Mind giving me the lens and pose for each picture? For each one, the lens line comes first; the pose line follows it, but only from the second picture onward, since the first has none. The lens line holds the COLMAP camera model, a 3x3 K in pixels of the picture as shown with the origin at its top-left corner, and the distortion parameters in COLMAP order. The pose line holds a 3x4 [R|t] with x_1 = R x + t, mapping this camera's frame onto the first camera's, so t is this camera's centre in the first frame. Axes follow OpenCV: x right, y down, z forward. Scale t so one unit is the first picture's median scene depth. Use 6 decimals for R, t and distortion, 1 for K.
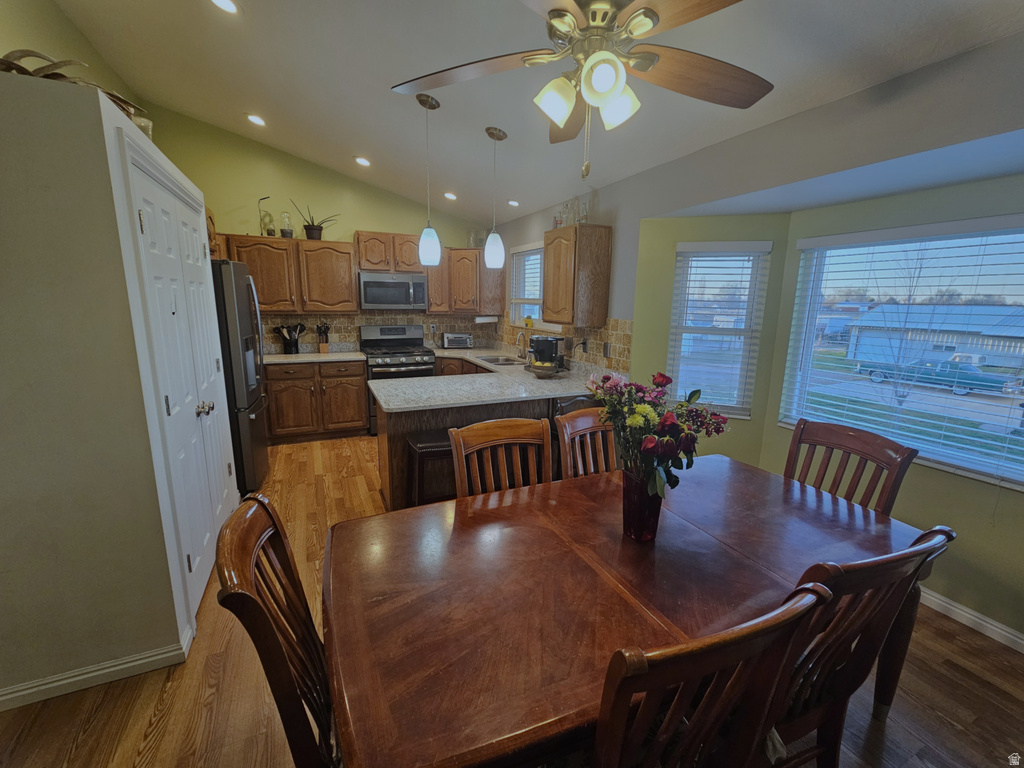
lens RADIAL K [[420.2, 0, 518.1], [0, 420.2, 384.8], [0, 0, 1]] dist [-0.001562, -0.002221]
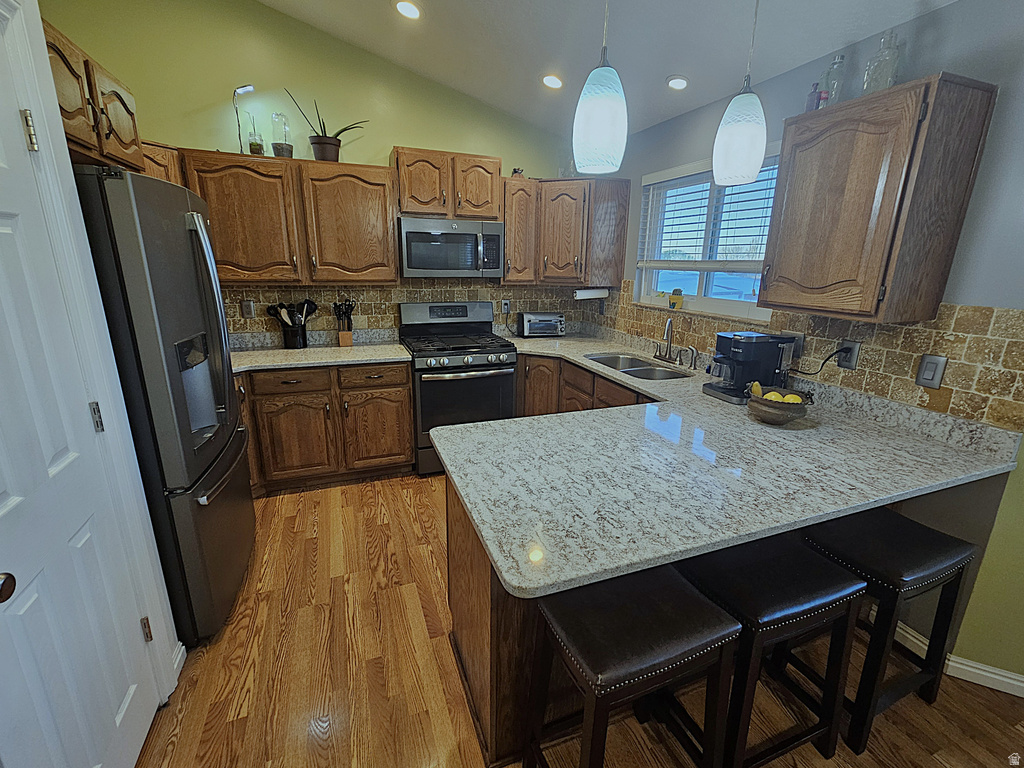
lens RADIAL K [[445.1, 0, 522.7], [0, 445.1, 384.7], [0, 0, 1]] dist [-0.002266, -0.000062]
pose [[0.997836, 0.018056, -0.063220, -0.157078], [-0.013829, 0.997679, 0.066678, -0.070693], [0.064278, -0.065659, 0.995770, 0.357055]]
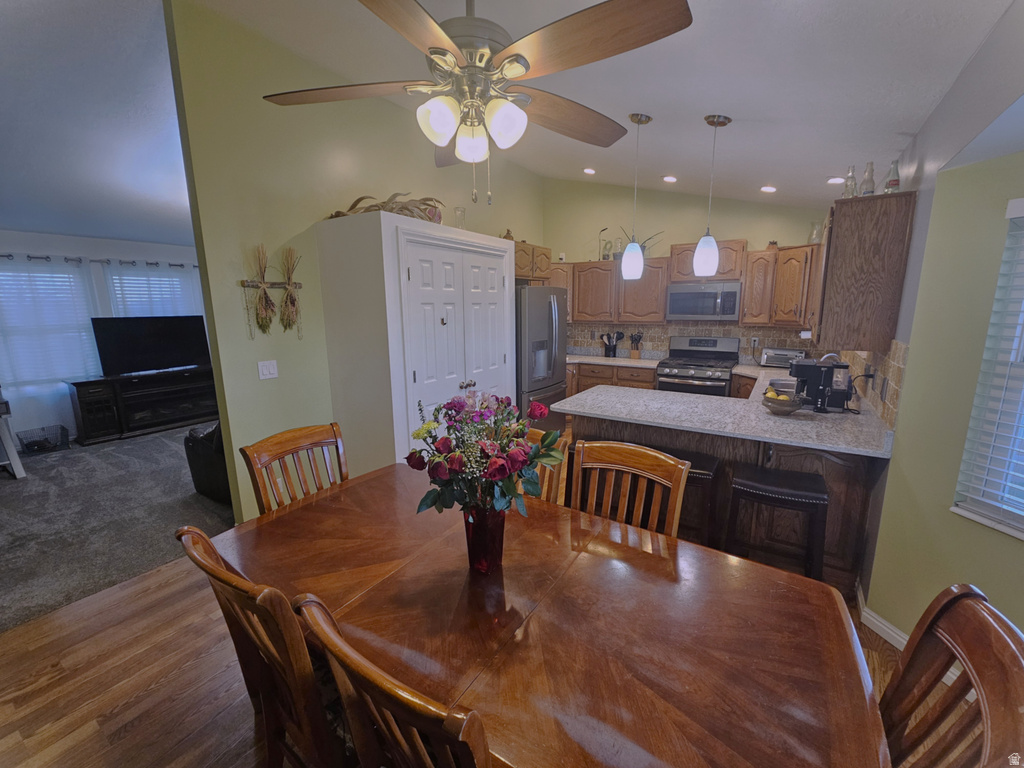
lens RADIAL K [[420.2, 0, 520.1], [0, 420.2, 383.9], [0, 0, 1]] dist [-0.001562, -0.002221]
pose [[0.539064, 0.134707, -0.831423, 0.328767], [-0.150863, 0.986606, 0.062036, -0.036133], [0.828644, 0.091989, 0.552166, 0.150713]]
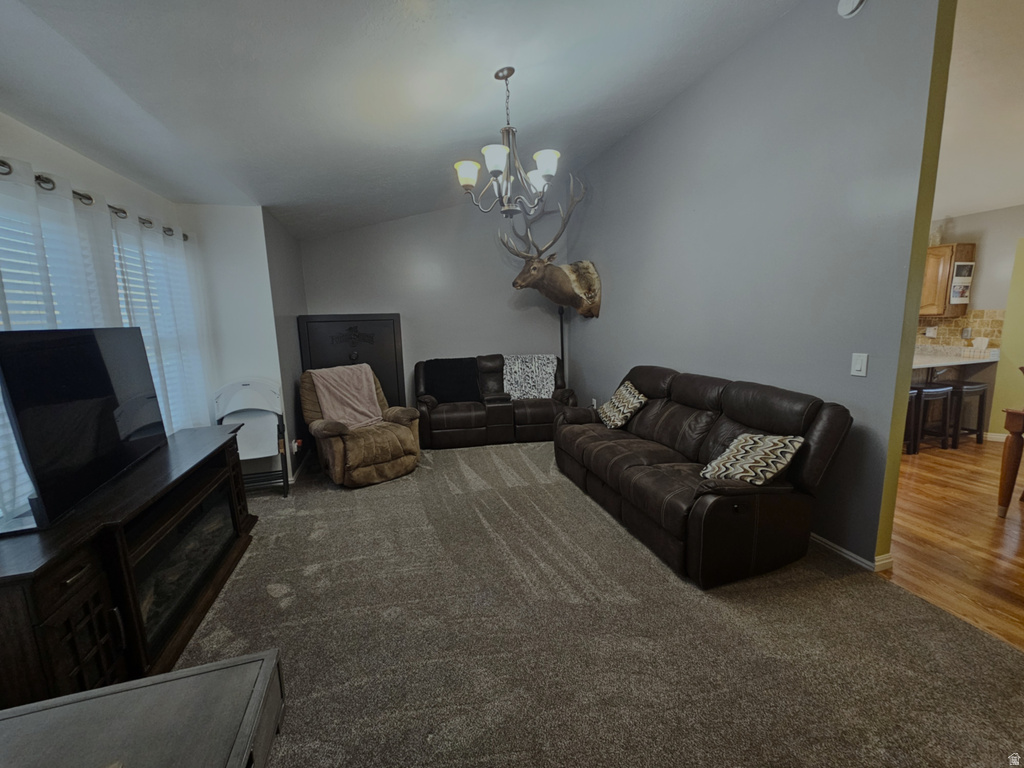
lens RADIAL K [[420.2, 0, 510.0], [0, 420.2, 382.9], [0, 0, 1]] dist [-0.001562, -0.002221]
pose [[0.986056, -0.011197, -0.166038, -0.762861], [0.003232, 0.998834, -0.048161, 0.102966], [0.166384, 0.046952, 0.984943, -0.425353]]
